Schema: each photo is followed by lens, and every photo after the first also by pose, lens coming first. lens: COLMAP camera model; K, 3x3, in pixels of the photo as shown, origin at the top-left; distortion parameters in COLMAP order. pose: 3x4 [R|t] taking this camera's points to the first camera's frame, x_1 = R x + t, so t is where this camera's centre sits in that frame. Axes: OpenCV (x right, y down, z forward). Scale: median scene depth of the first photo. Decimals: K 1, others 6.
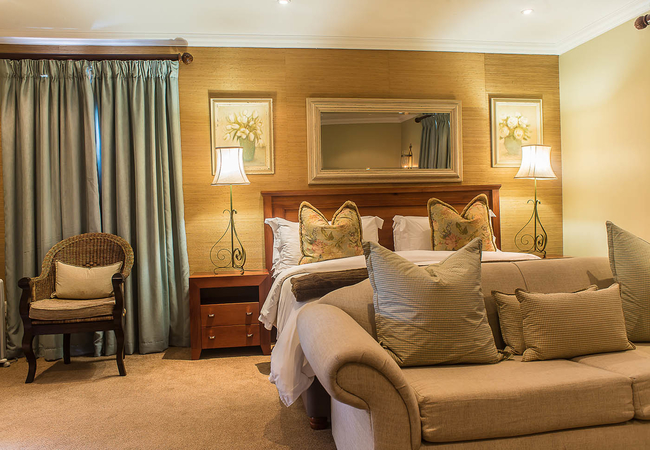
lens RADIAL K [[520.5, 0, 325.0], [0, 520.5, 225.0], [0, 0, 1]] dist [-0.089219, 0.075497]
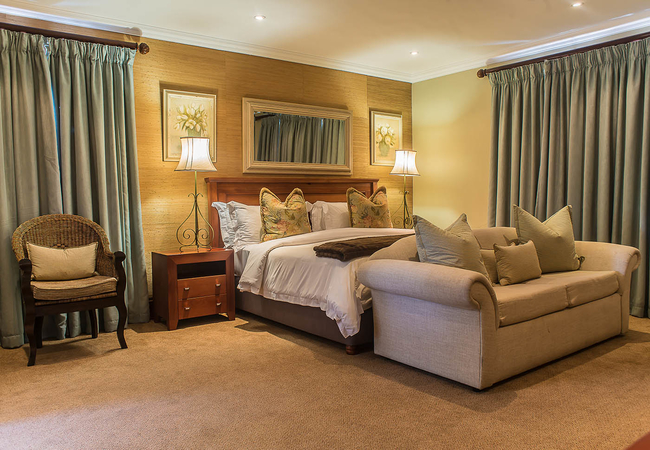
lens RADIAL K [[520.5, 0, 325.0], [0, 520.5, 225.0], [0, 0, 1]] dist [-0.089219, 0.075497]
pose [[0.881250, -0.006939, 0.472599, -0.451087], [-0.001721, 0.999838, 0.017889, 0.017290], [-0.472647, -0.016578, 0.881096, -0.105622]]
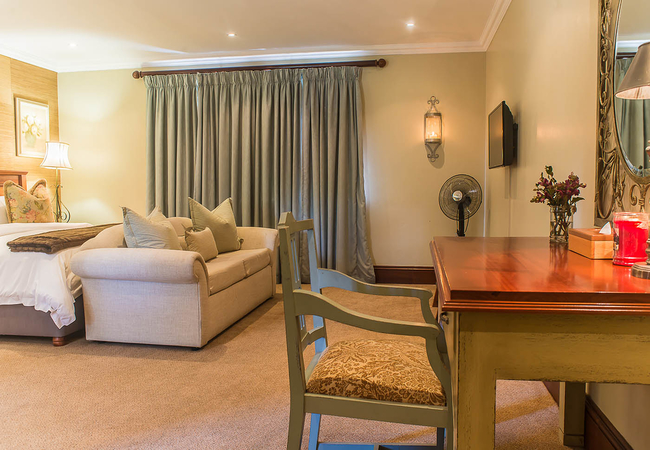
lens RADIAL K [[532.5, 0, 325.0], [0, 532.5, 225.0], [0, 0, 1]] dist [-0.039694, 0.002355]
pose [[0.329686, -0.034700, 0.943453, -0.684645], [0.015163, 0.999390, 0.031459, 0.023722], [-0.943969, 0.003934, 0.330011, -0.085353]]
